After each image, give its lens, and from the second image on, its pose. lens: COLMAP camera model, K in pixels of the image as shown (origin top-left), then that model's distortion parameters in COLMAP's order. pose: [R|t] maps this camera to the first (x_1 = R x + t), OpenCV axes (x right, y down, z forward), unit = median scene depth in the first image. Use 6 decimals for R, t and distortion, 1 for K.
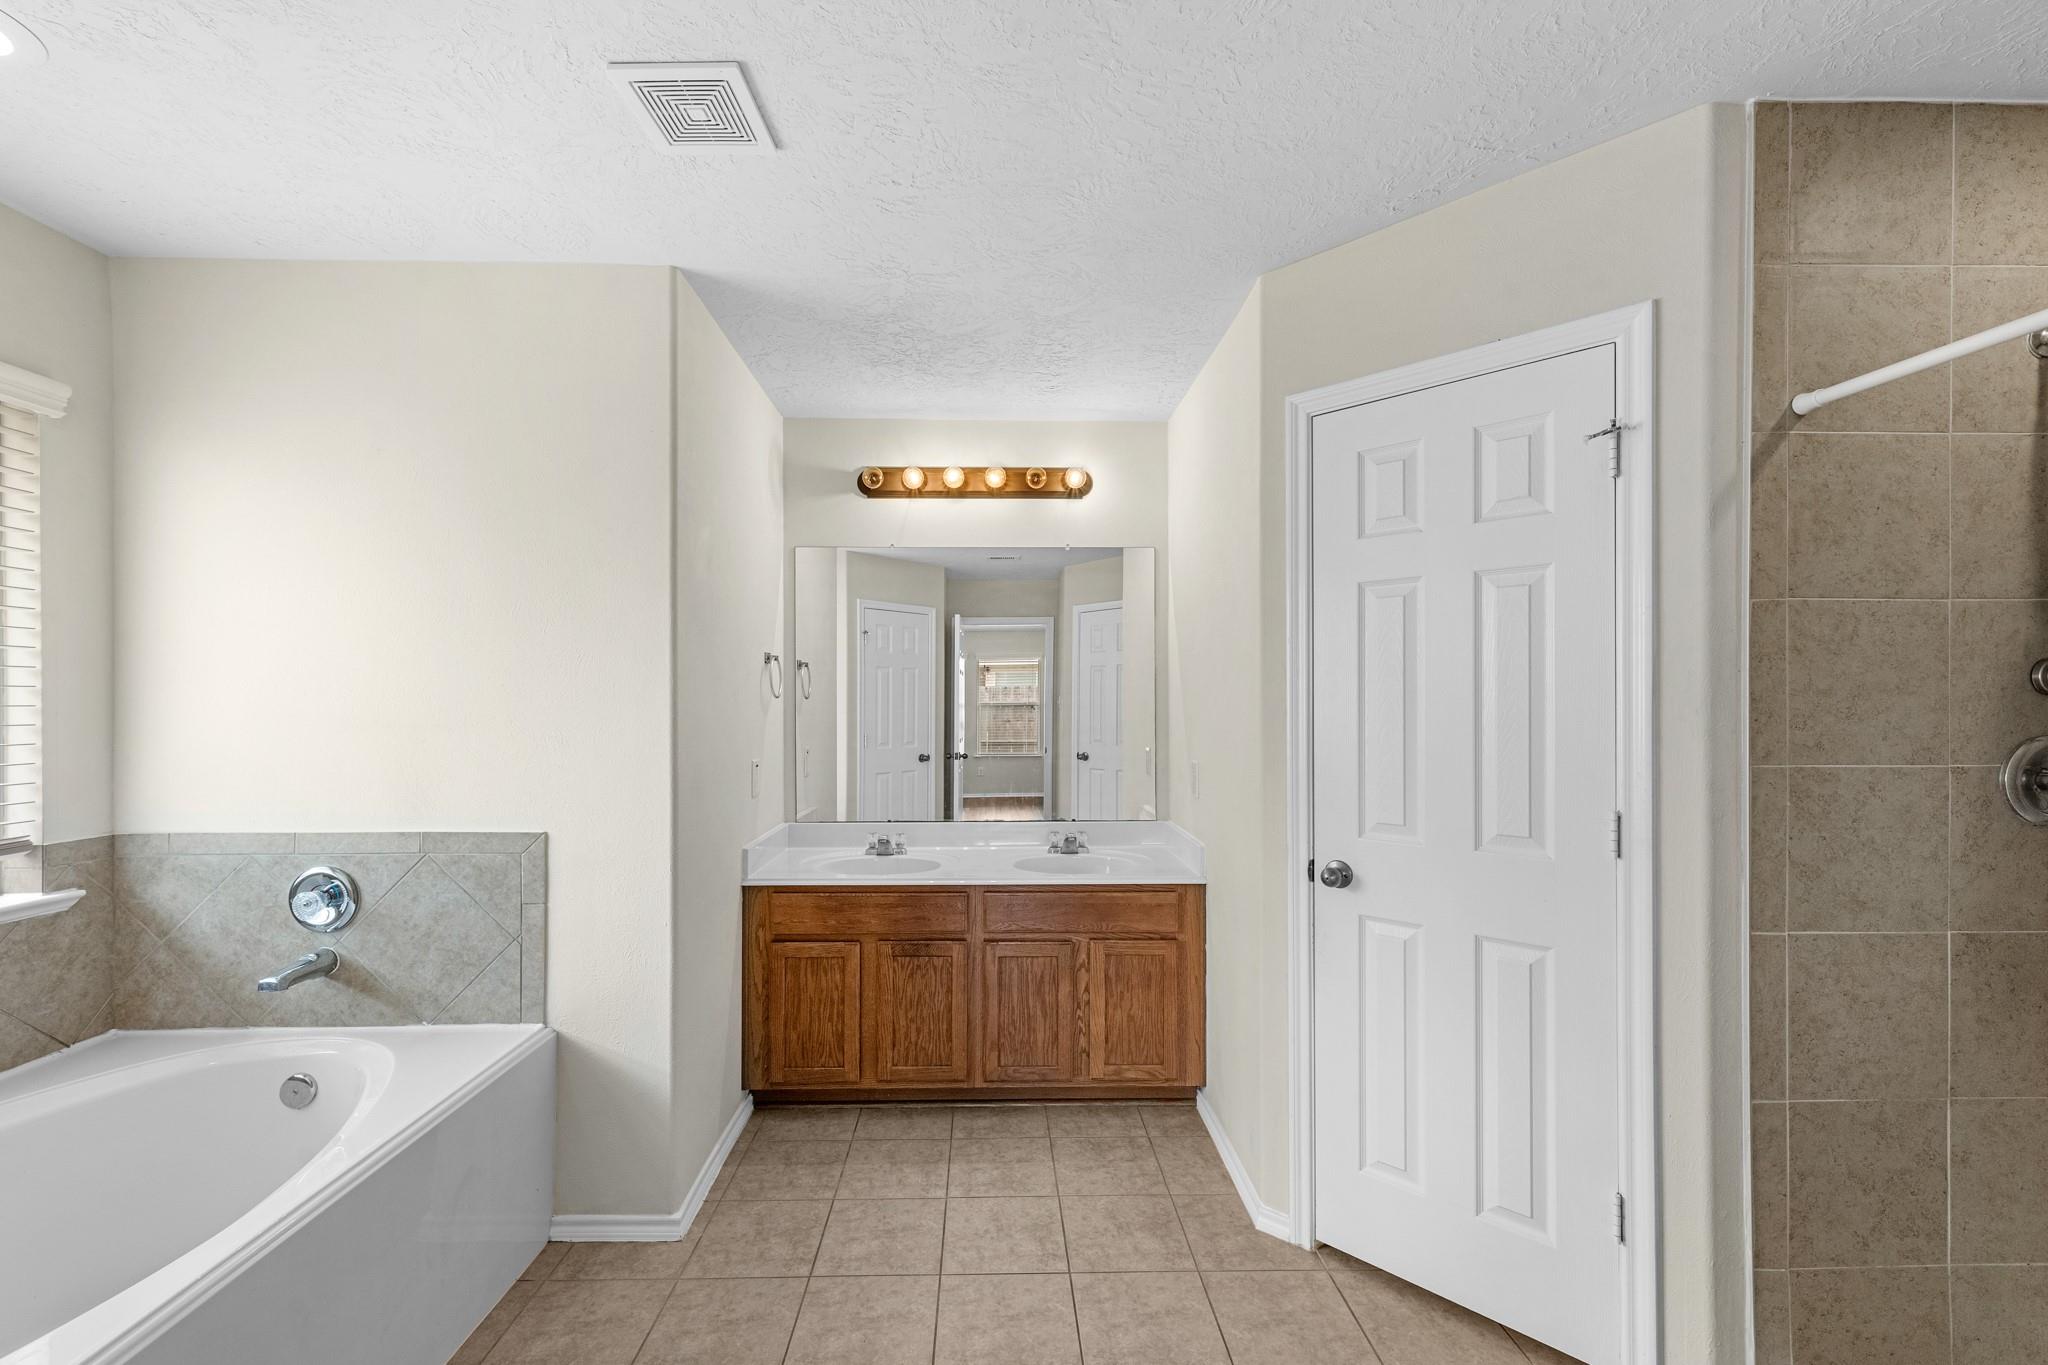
lens RADIAL K [[827.6, 0, 1024.1], [0, 827.6, 687.9], [0, 0, 1]] dist [0.005854, -0.000003]
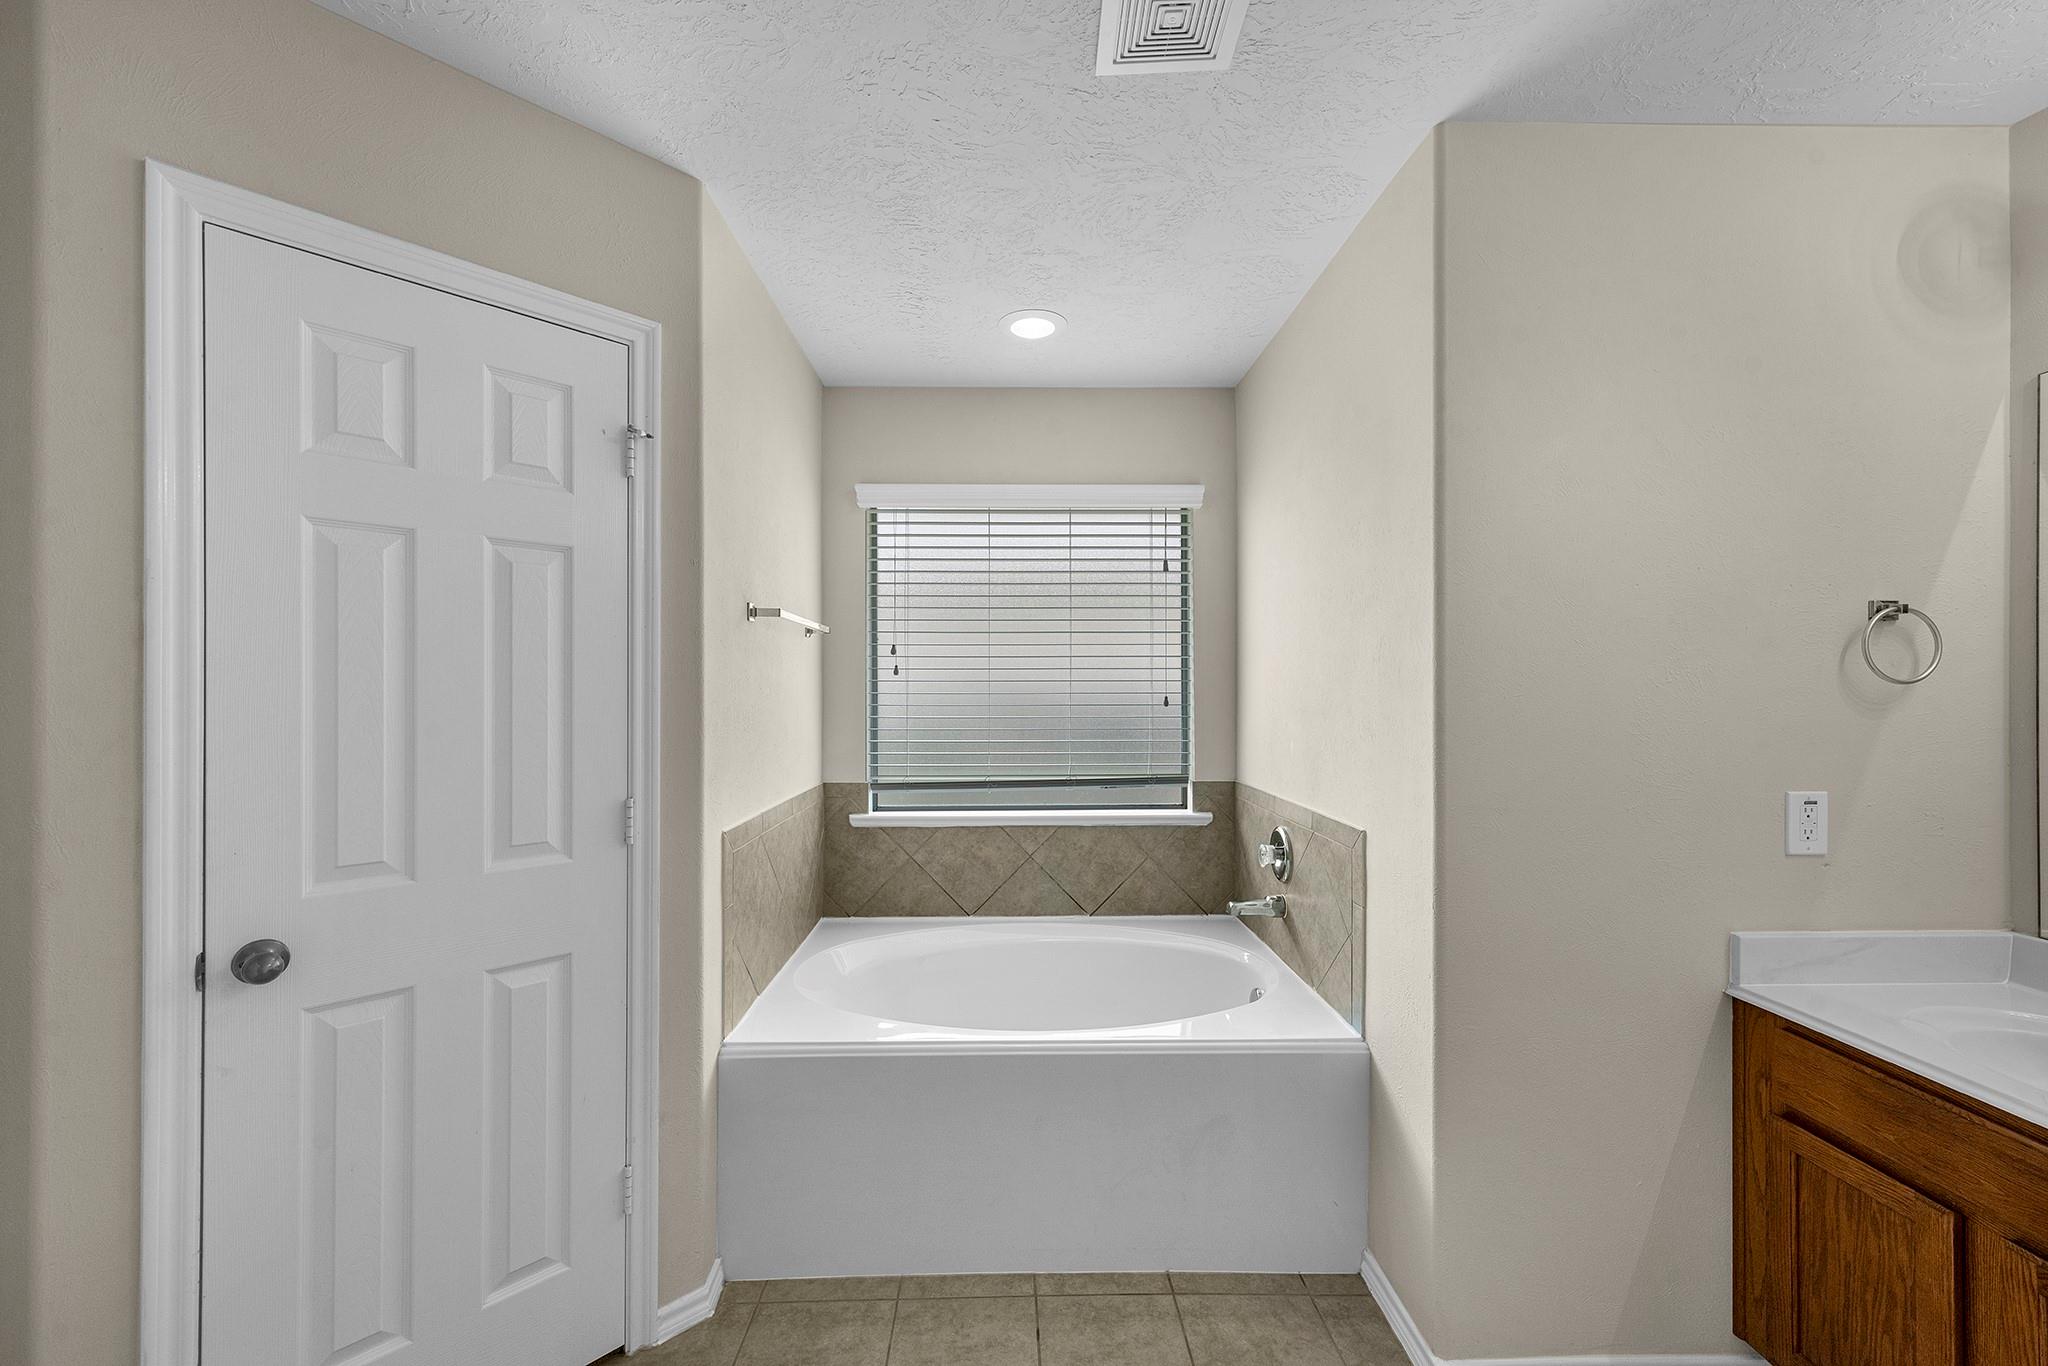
lens RADIAL K [[827.6, 0, 1021.8], [0, 827.6, 679.8], [0, 0, 1]] dist [0.005854, -0.000003]
pose [[0.001002, -0.011478, -0.999934, 0.357742], [0.004701, 0.999923, -0.011474, 0.012820], [0.999988, -0.004690, 0.001056, 0.618472]]
